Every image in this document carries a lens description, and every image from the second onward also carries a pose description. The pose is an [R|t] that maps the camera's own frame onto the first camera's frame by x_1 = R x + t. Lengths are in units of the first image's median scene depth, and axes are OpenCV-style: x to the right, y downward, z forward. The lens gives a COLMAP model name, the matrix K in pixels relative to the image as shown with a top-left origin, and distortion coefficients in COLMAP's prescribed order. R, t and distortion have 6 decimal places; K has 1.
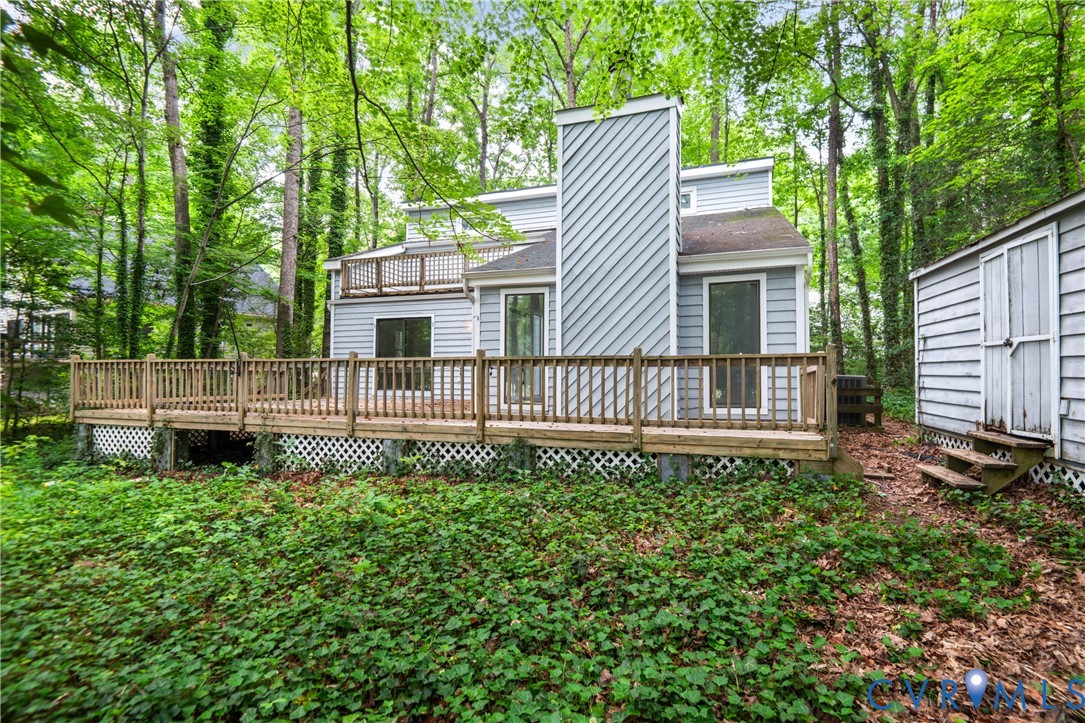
lens RADIAL K [[547.7, 0, 542.5], [0, 547.7, 375.9], [0, 0, 1]] dist [-0.031798, -0.000578]
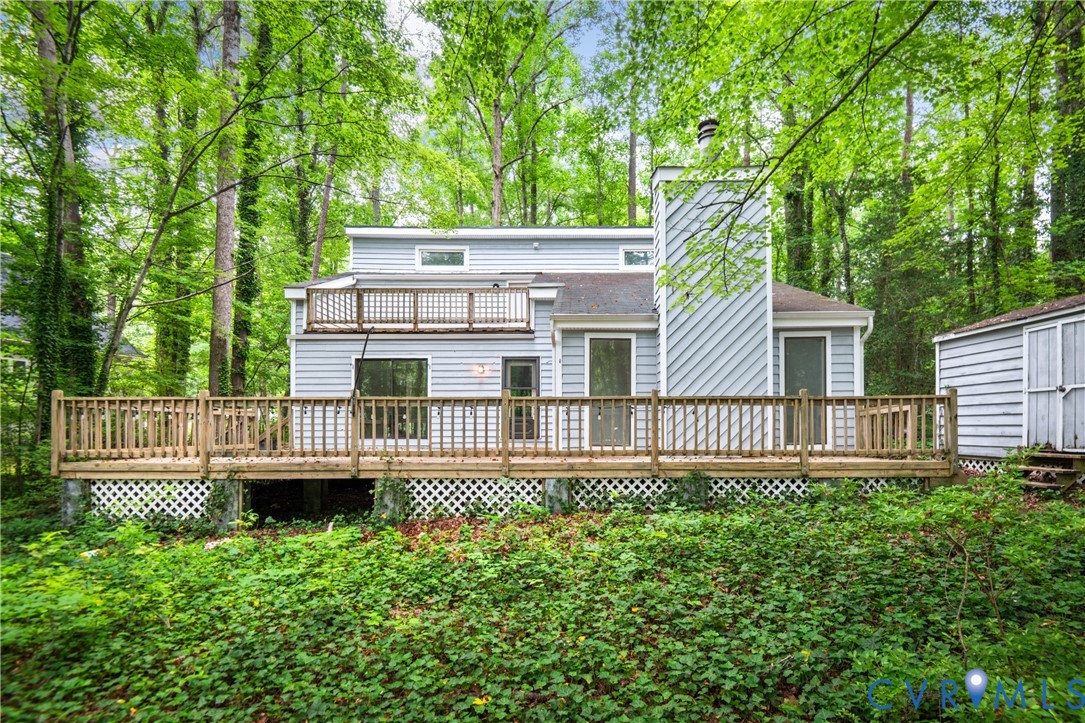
lens RADIAL K [[519.5, 0, 548.6], [0, 519.5, 386.8], [0, 0, 1]] dist [-0.006867, -0.000808]
pose [[0.944367, 0.013924, 0.328599, -0.573902], [0.004755, 0.998421, -0.055971, 0.002025], [-0.328859, 0.054419, 0.942810, 0.094892]]
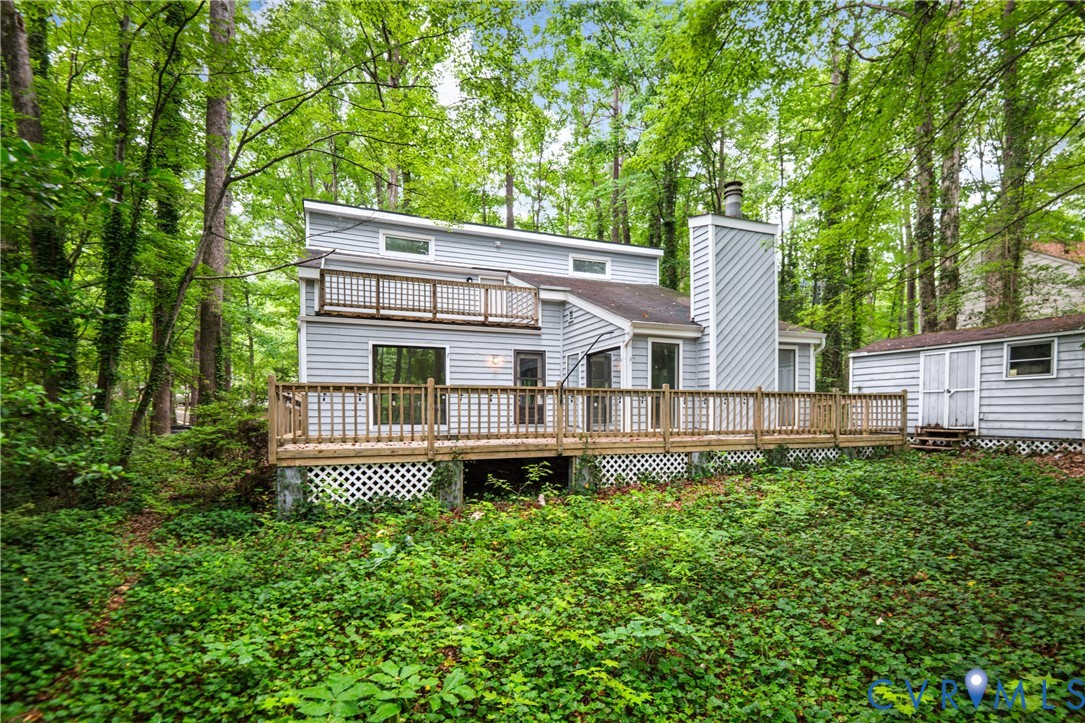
lens RADIAL K [[493.4, 0, 540.3], [0, 493.4, 418.9], [0, 0, 1]] dist [-0.000745, -0.000187]
pose [[0.763816, -0.017064, 0.645208, -1.276712], [-0.005022, 0.999463, 0.032379, -0.000664], [-0.645414, -0.027972, 0.763321, 0.321936]]
